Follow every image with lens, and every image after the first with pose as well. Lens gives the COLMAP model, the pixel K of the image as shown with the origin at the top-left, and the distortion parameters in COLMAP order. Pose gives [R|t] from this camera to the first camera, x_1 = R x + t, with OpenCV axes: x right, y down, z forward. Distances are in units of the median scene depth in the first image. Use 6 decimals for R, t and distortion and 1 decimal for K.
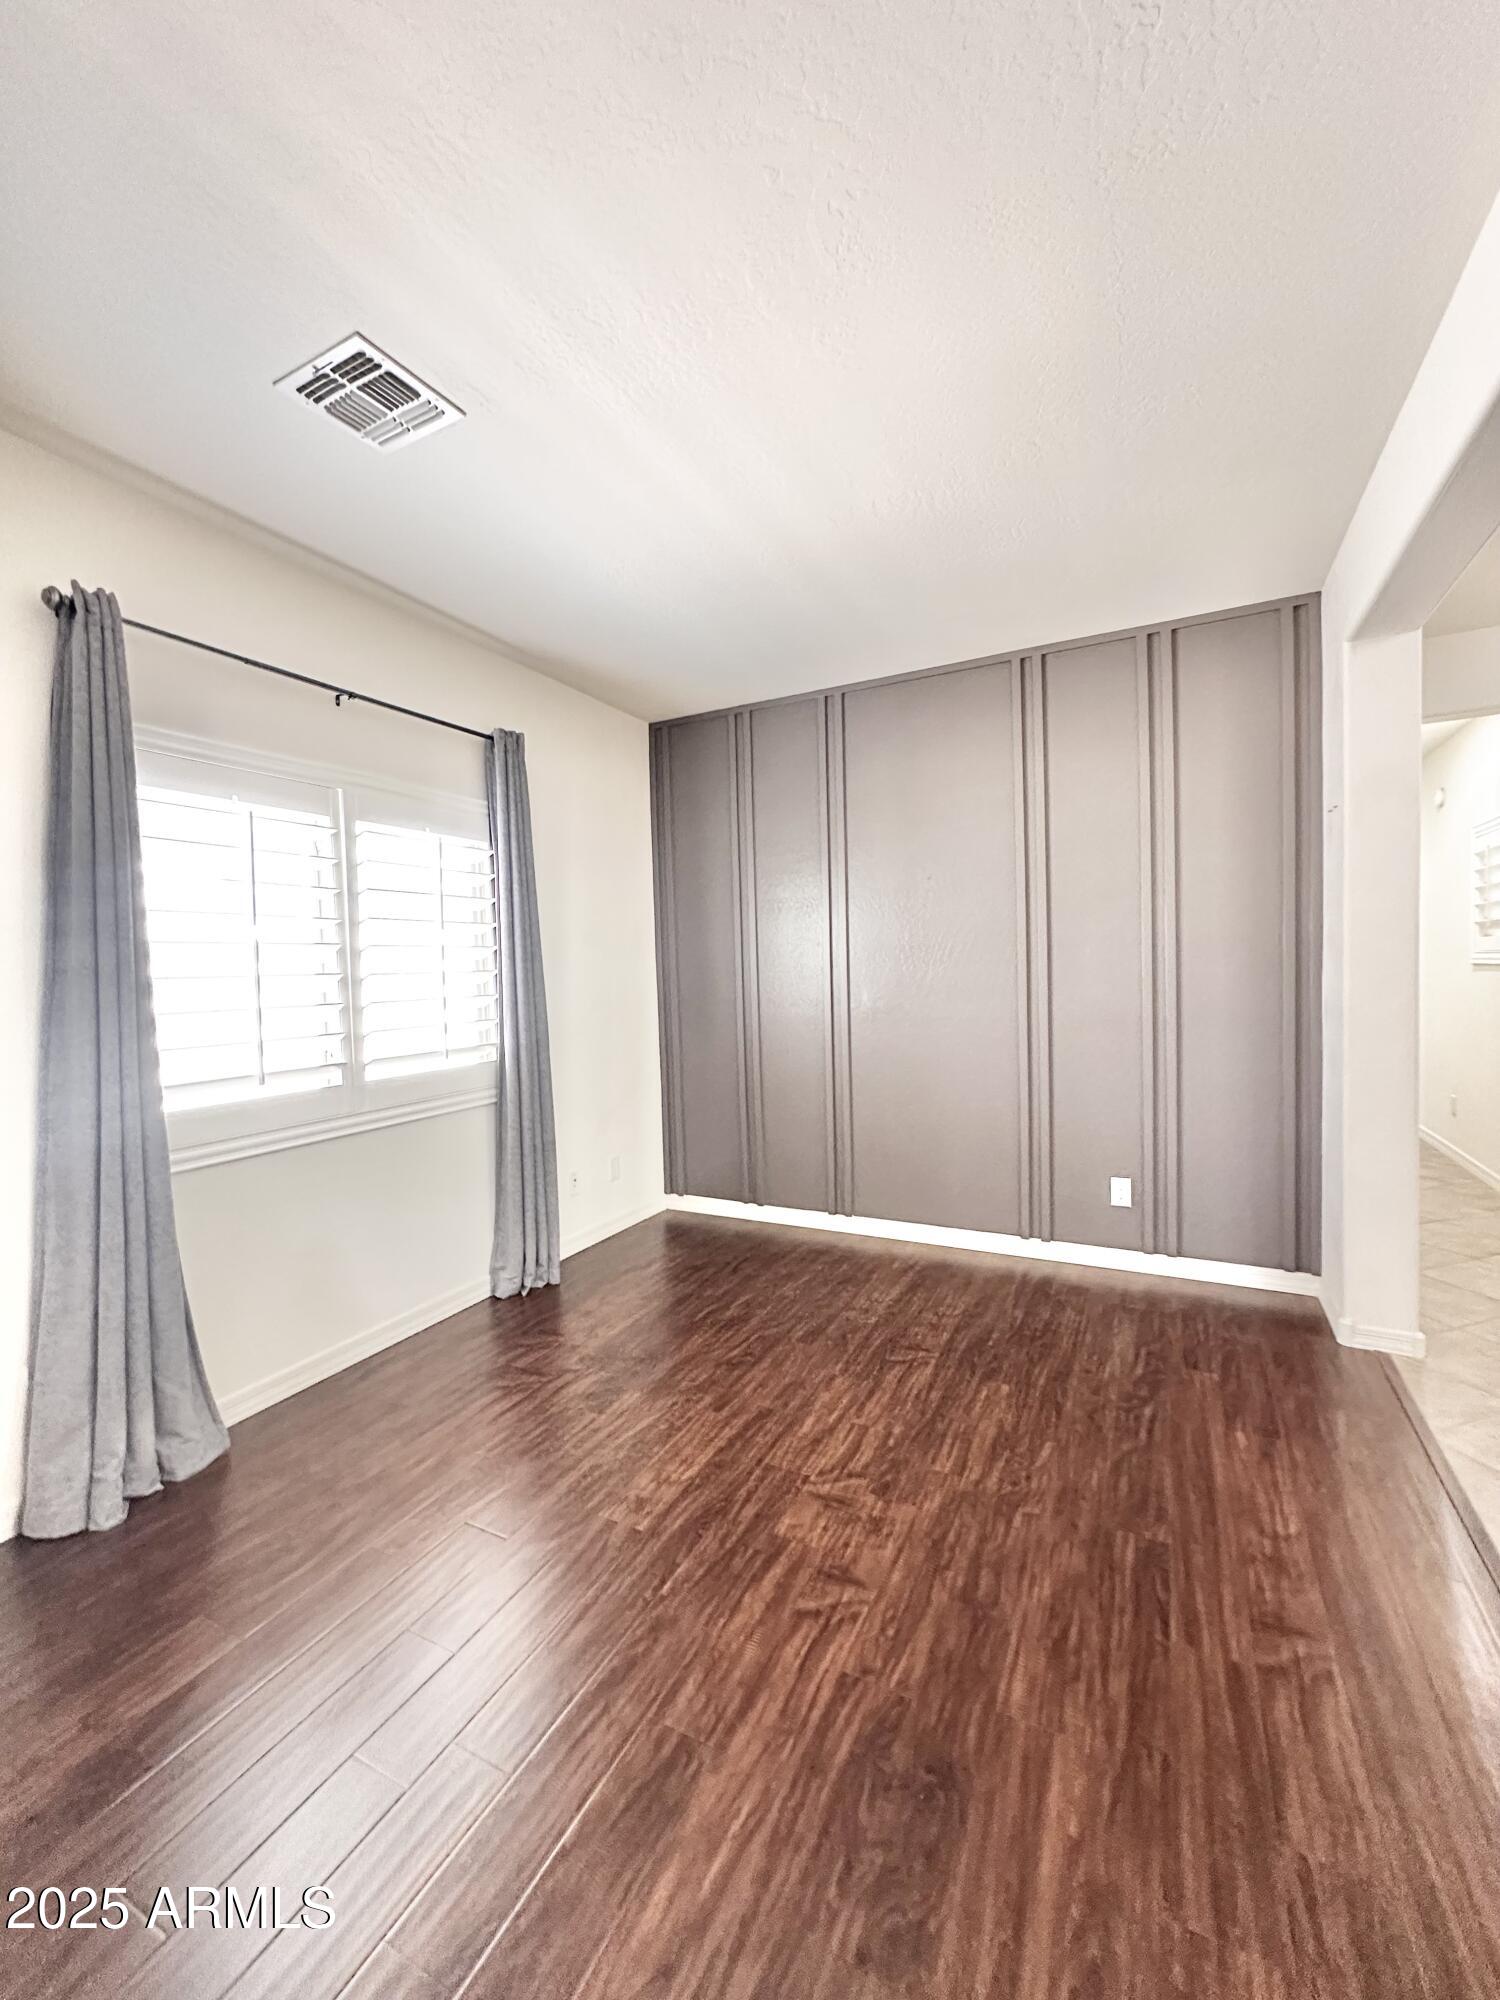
lens RADIAL K [[804.8, 0, 749.3], [0, 804.8, 996.3], [0, 0, 1]] dist [-0.002752, 0.001010]
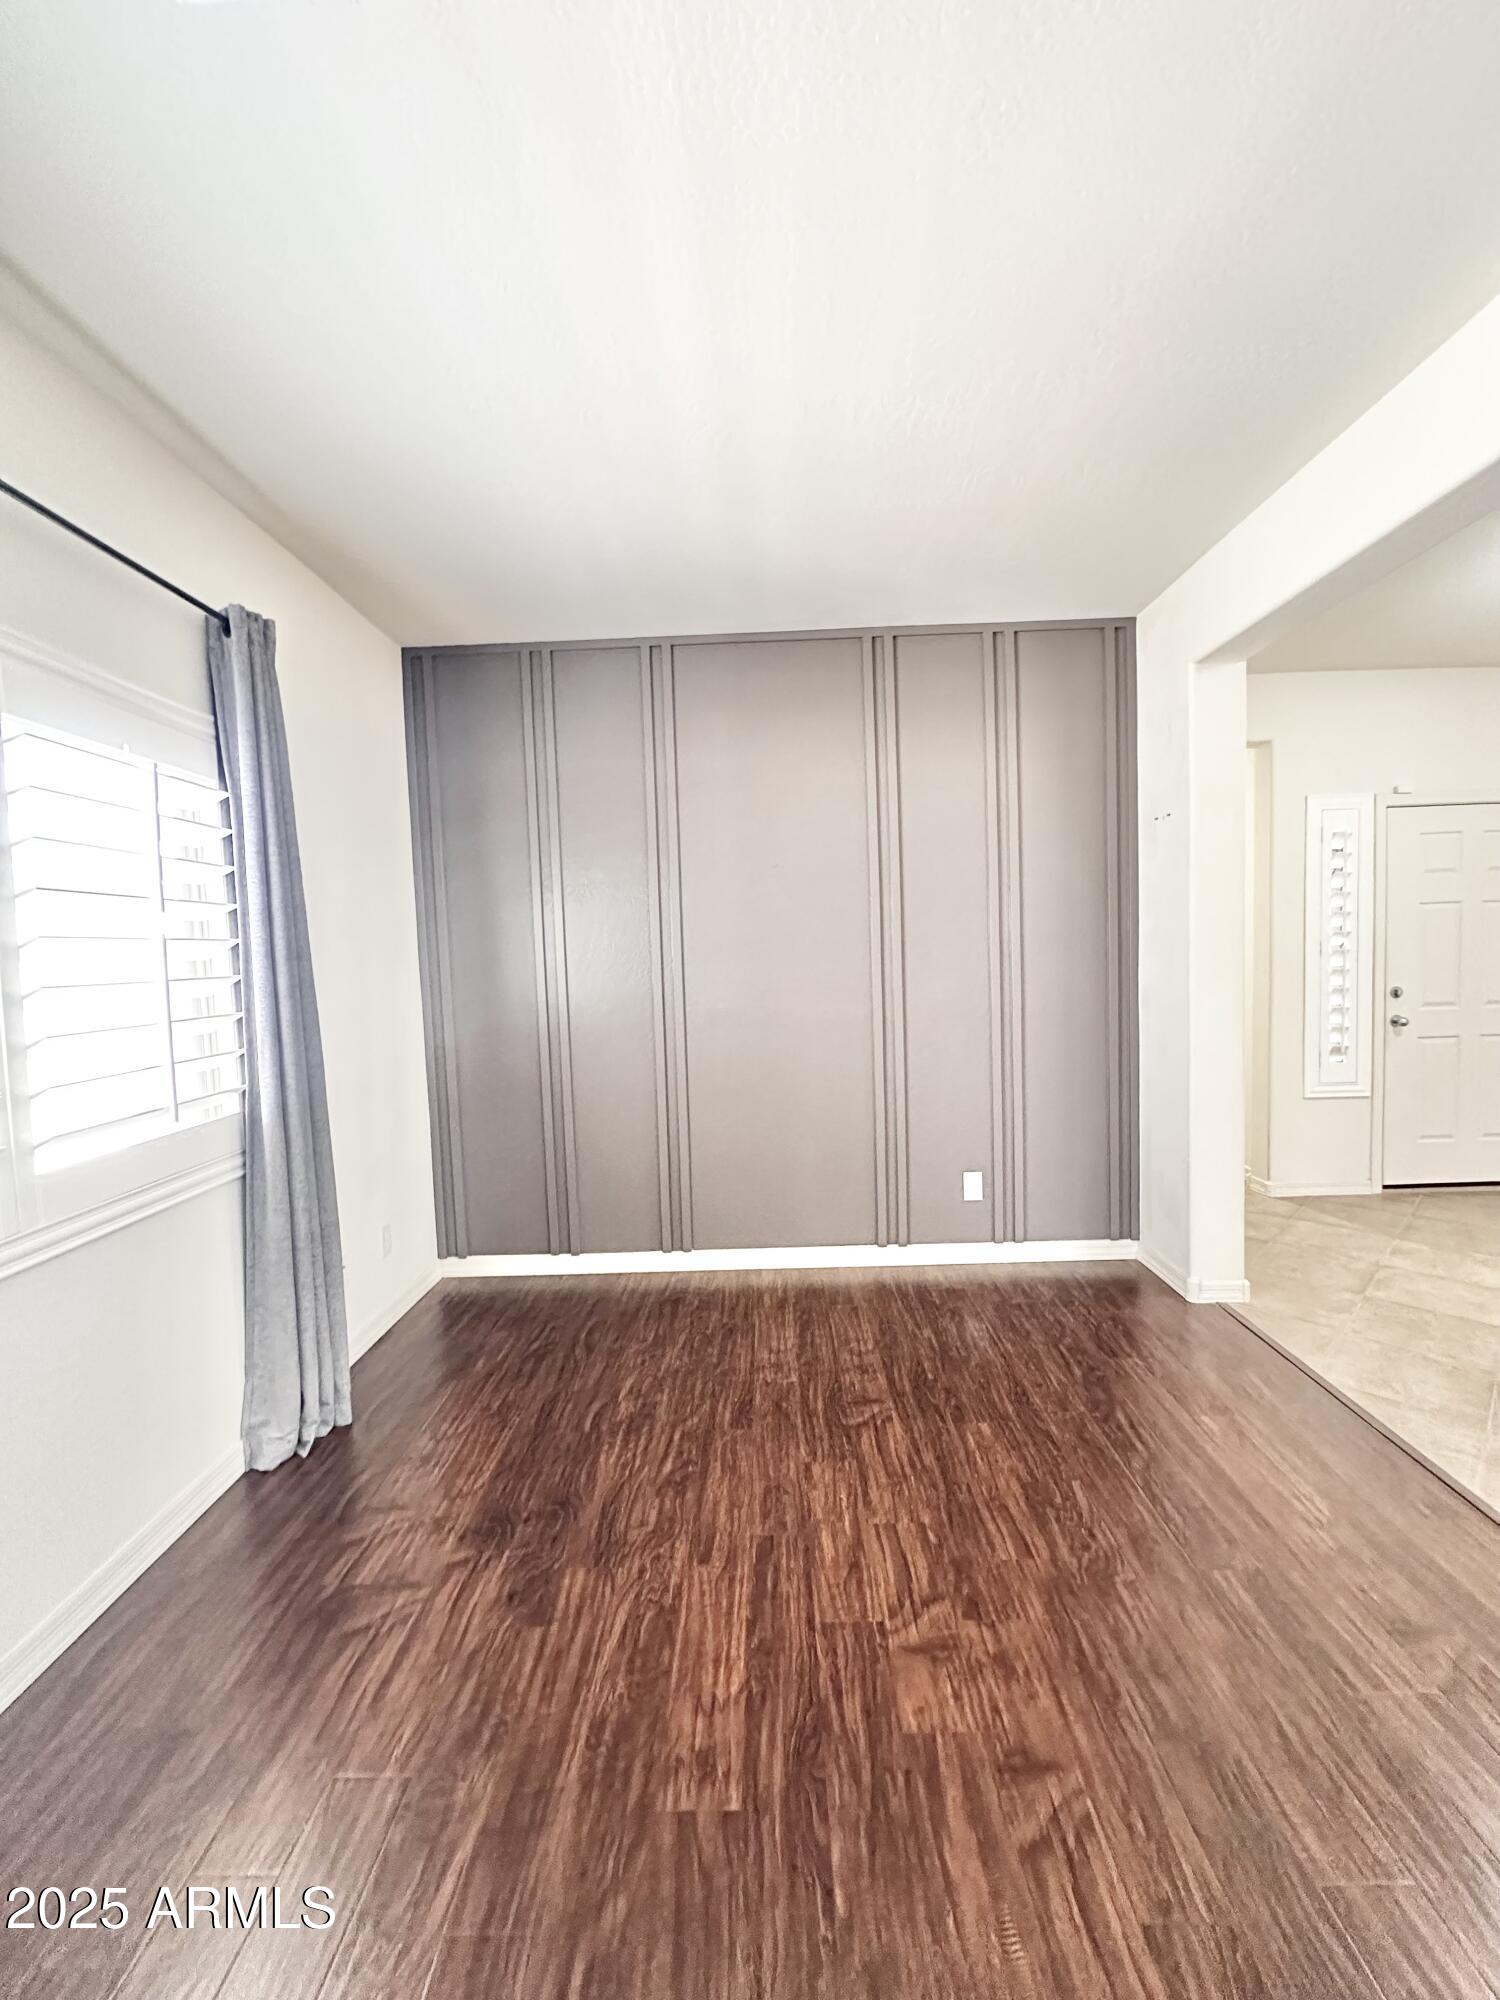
lens RADIAL K [[804.8, 0, 751.0], [0, 804.8, 996.5], [0, 0, 1]] dist [-0.002752, 0.001010]
pose [[0.895930, -0.027890, 0.443319, -0.249414], [0.025174, 0.999611, 0.012012, -0.014029], [-0.443481, 0.000398, 0.896284, 0.244475]]
